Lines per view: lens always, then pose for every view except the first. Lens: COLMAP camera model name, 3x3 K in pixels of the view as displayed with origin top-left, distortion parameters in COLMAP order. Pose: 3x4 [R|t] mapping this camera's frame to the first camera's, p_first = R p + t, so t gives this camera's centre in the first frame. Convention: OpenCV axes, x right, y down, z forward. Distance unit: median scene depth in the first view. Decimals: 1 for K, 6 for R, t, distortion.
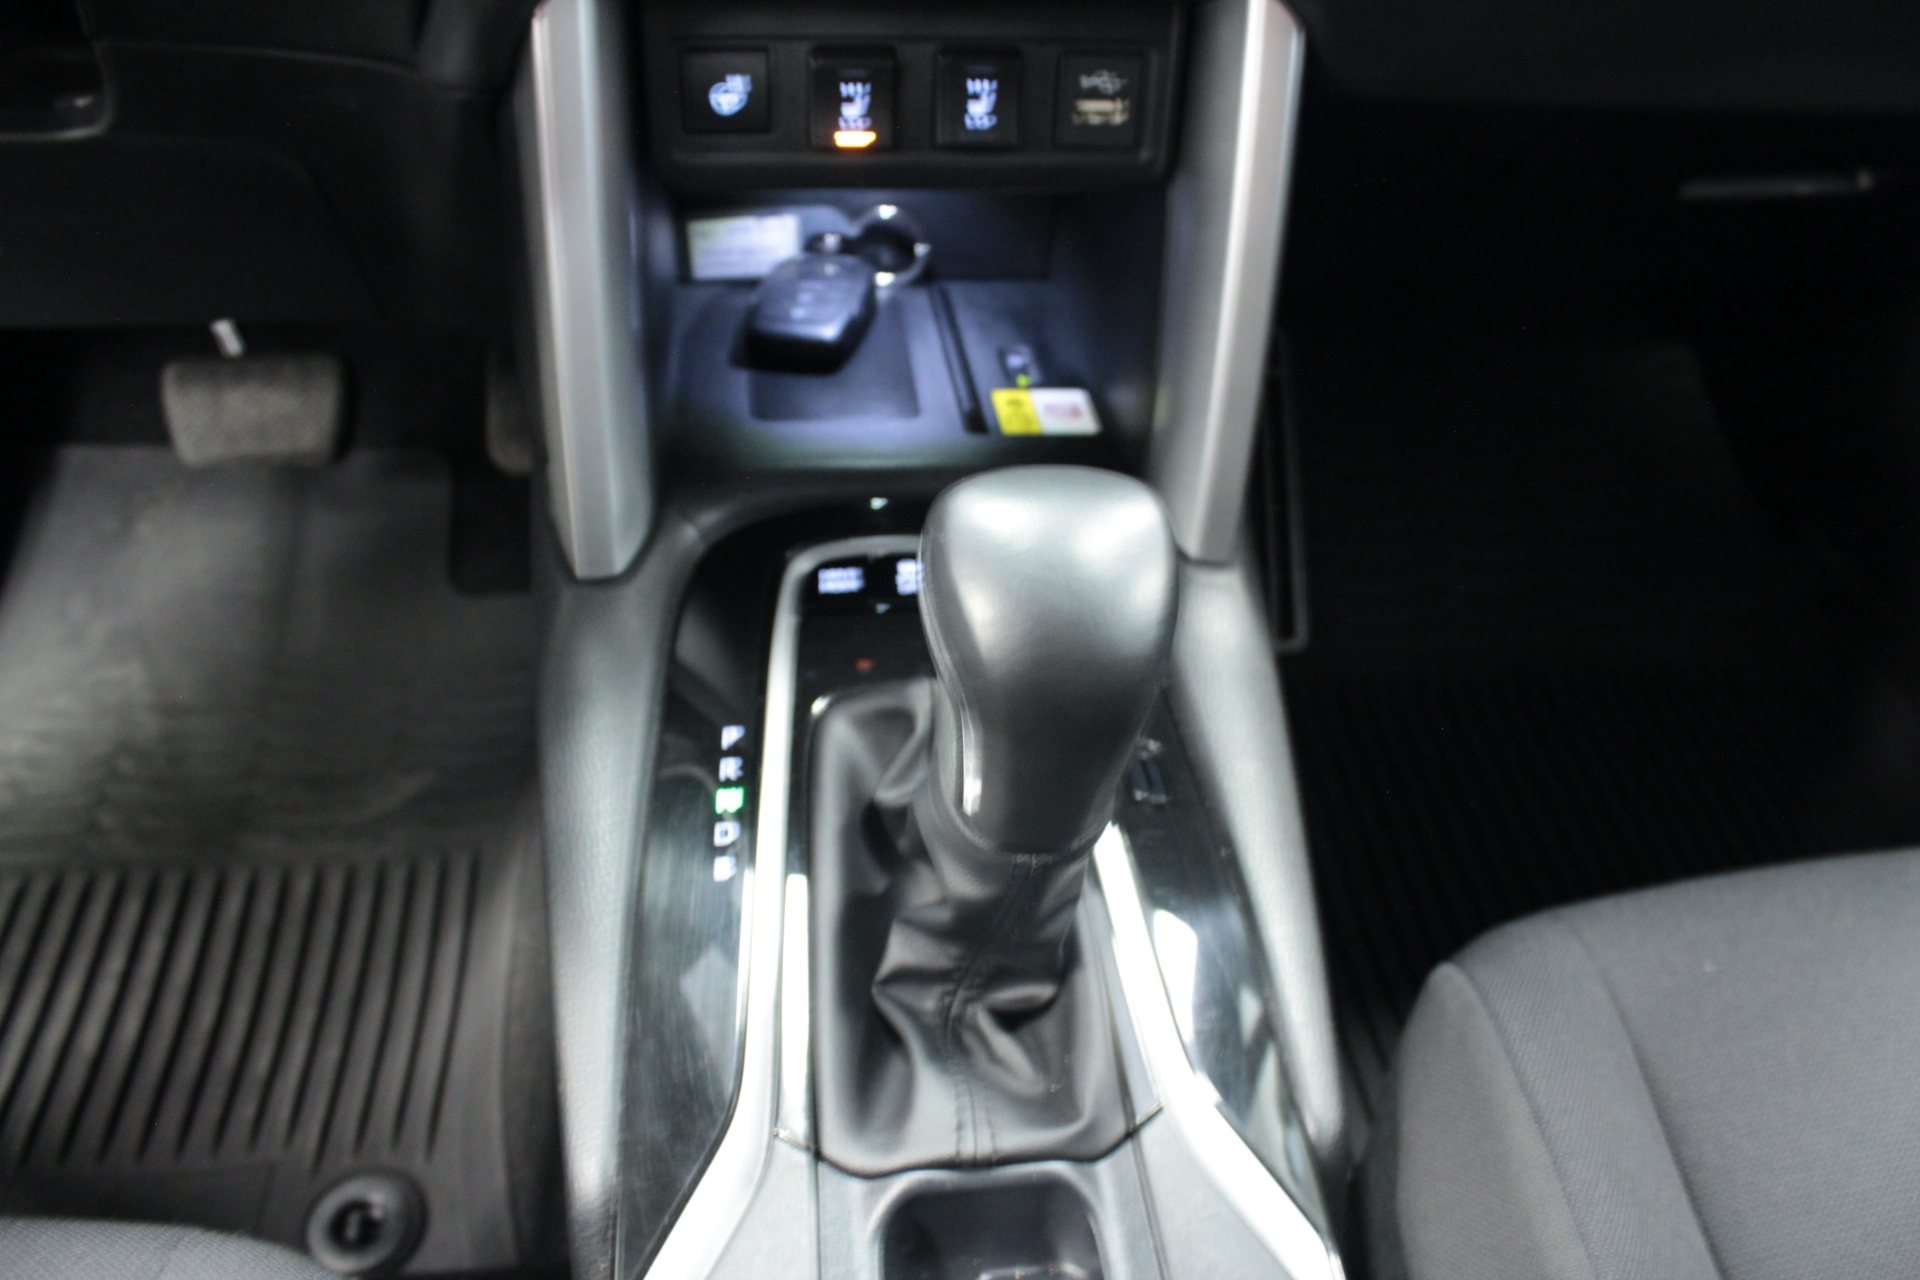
lens RADIAL K [[1423.3, 0, 967.8], [0, 1423.3, 569.8], [0, 0, 1]] dist [-0.118308, 0.069140]
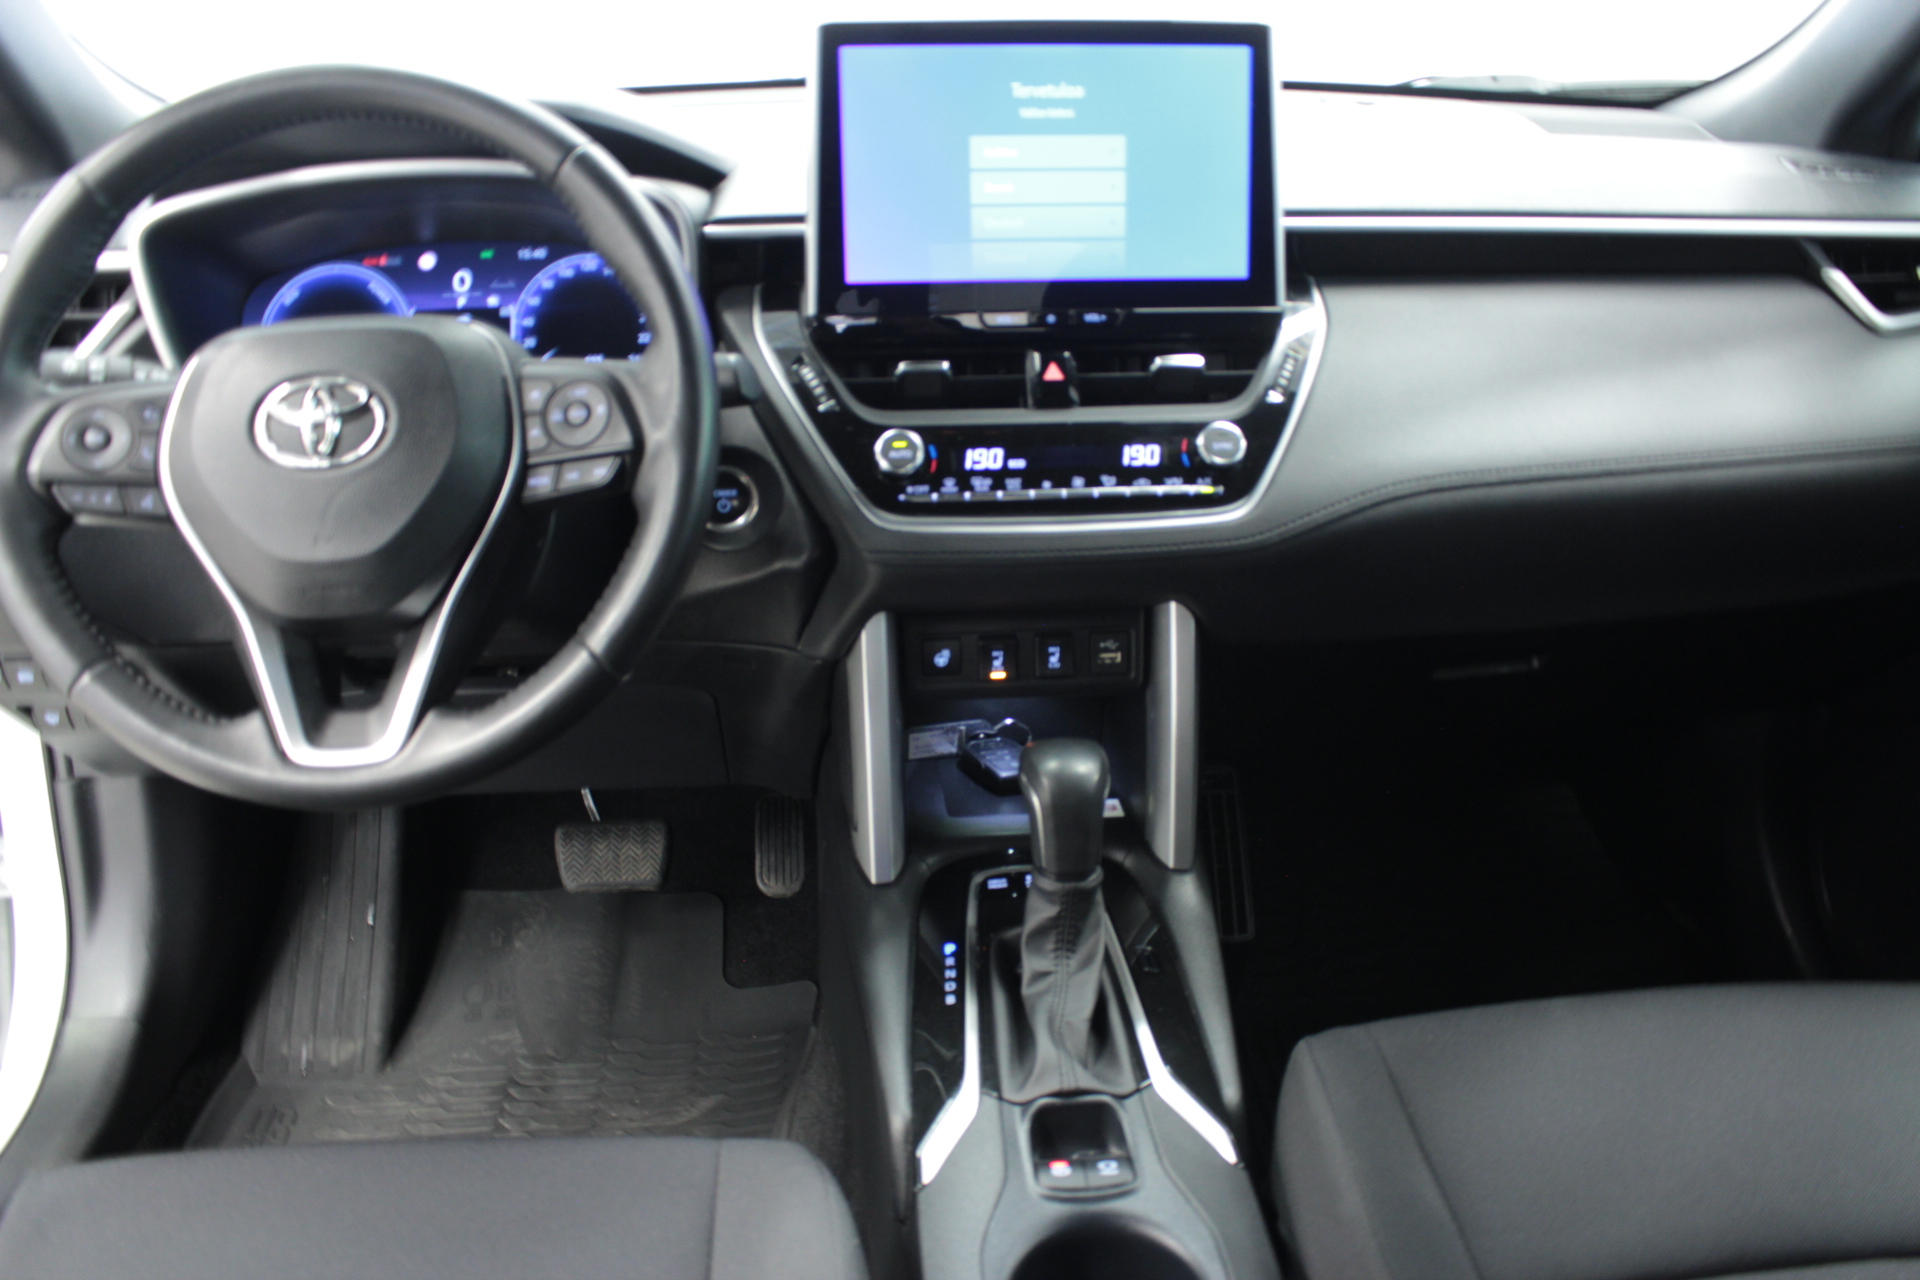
lens RADIAL K [[1423.3, 0, 967.8], [0, 1423.3, 569.8], [0, 0, 1]] dist [-0.118308, 0.069140]
pose [[0.996032, -0.053938, -0.070788, 0.037869], [0.024051, 0.928950, -0.369424, 0.357846], [0.085685, 0.366255, 0.926561, -1.115812]]
